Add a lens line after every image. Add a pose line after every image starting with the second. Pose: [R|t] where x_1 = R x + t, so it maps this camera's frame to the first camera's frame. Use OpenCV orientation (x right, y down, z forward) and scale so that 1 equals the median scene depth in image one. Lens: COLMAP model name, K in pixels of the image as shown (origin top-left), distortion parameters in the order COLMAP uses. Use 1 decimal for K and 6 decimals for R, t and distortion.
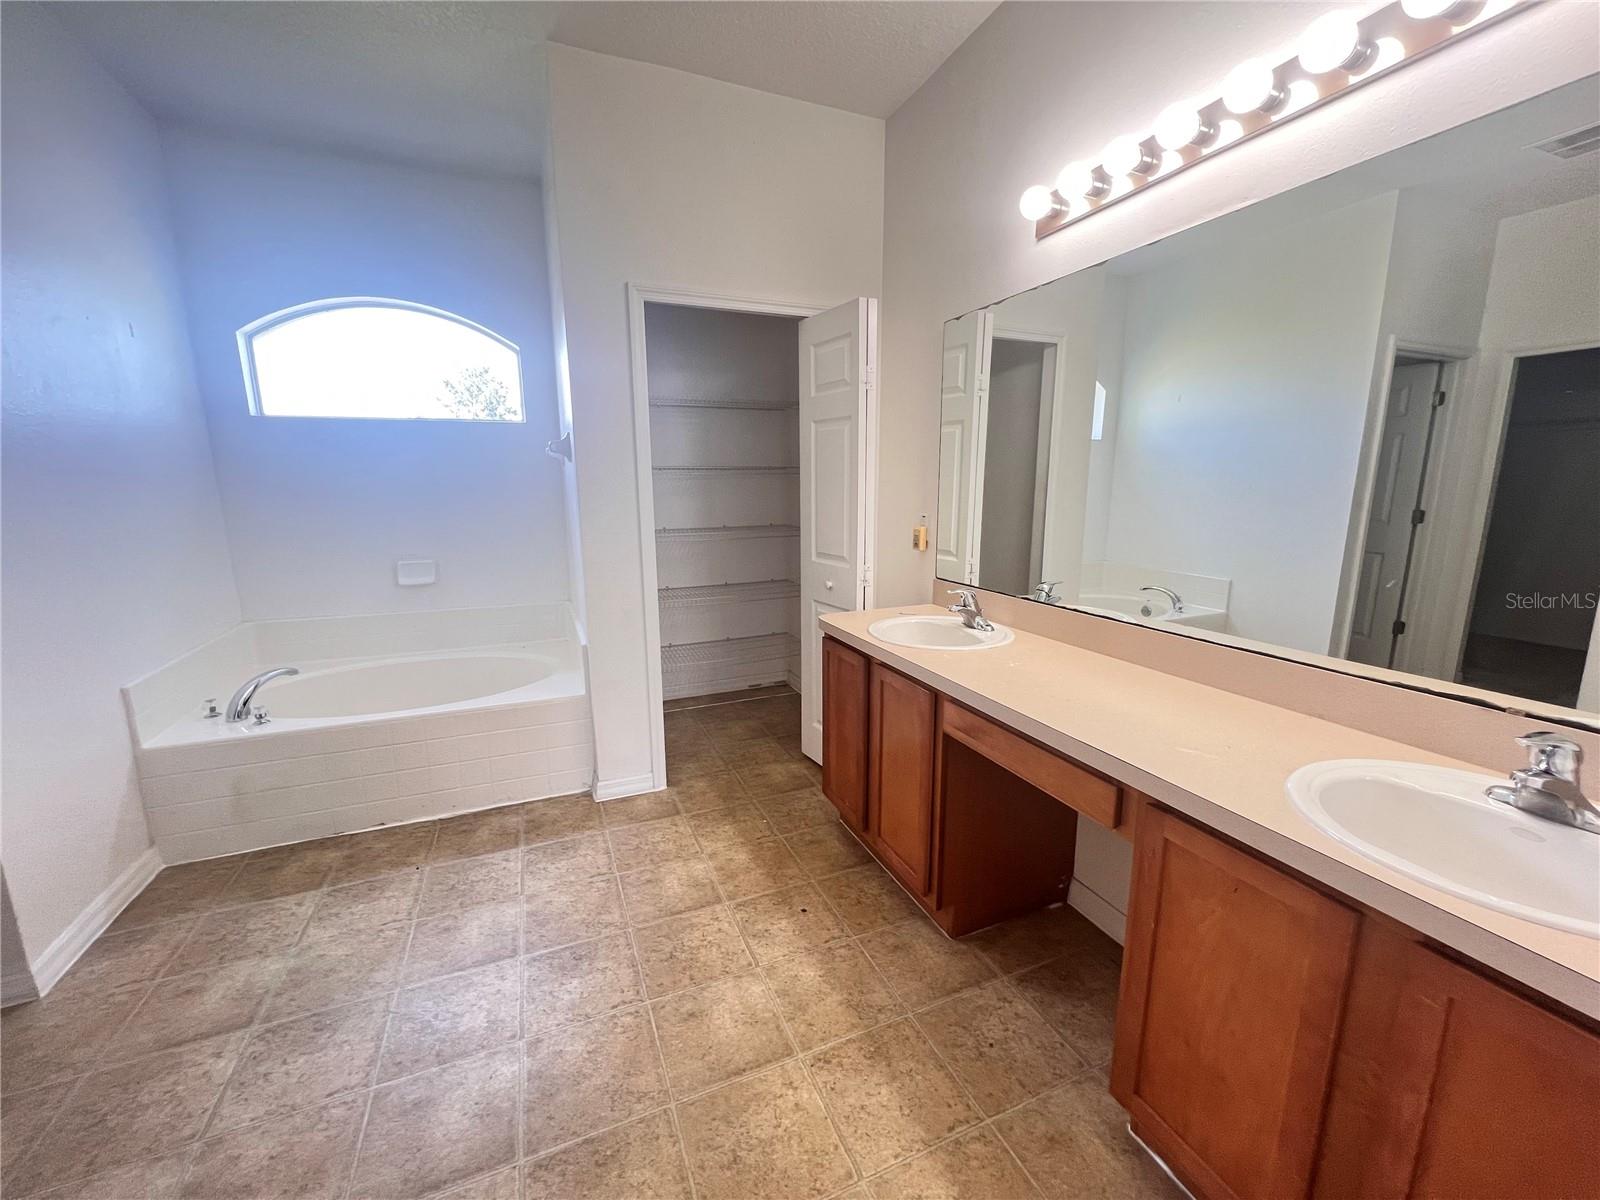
lens RADIAL K [[637.3, 0, 800.0], [0, 637.3, 600.0], [0, 0, 1]] dist [-0.001036, 0.000218]
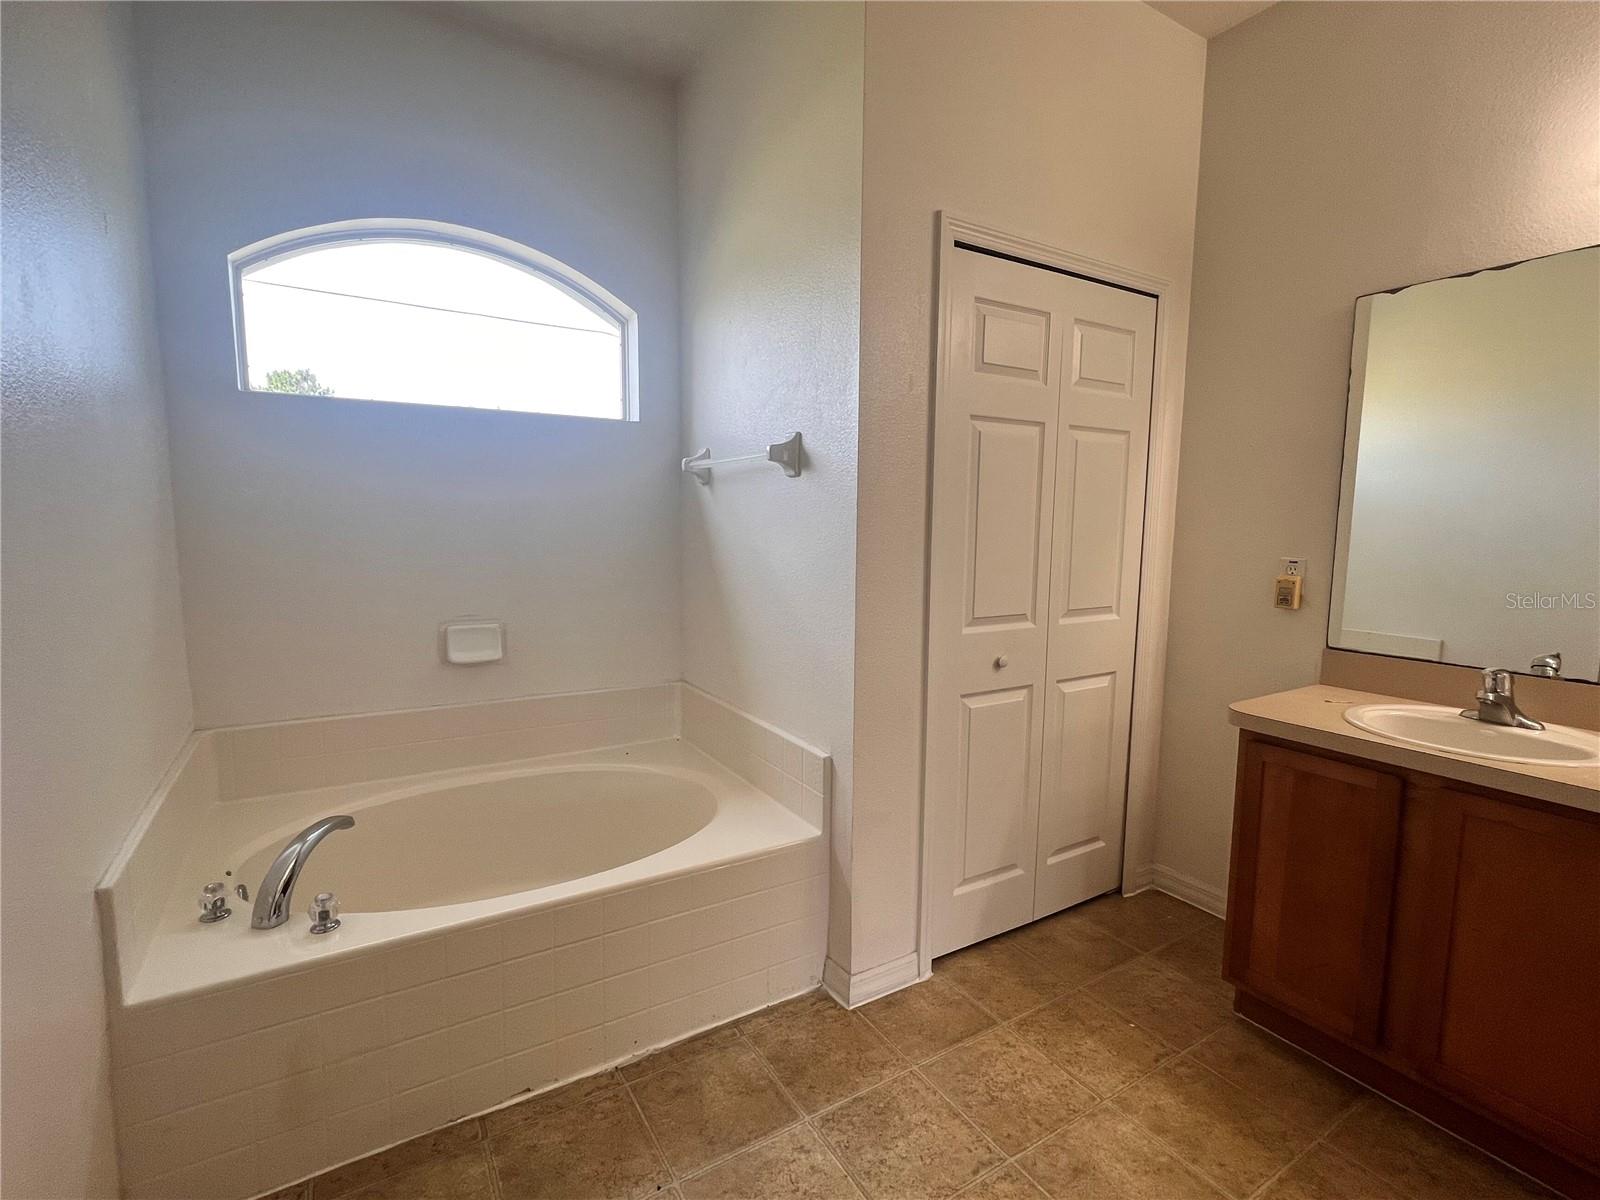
lens RADIAL K [[745.0, 0, 800.0], [0, 745.0, 600.0], [0, 0, 1]] dist [-0.000277, -0.000881]
pose [[0.989211, -0.001054, 0.146497, -0.496773], [0.012504, 0.996932, -0.077263, -0.030775], [-0.145967, 0.078261, 0.986189, 0.263543]]
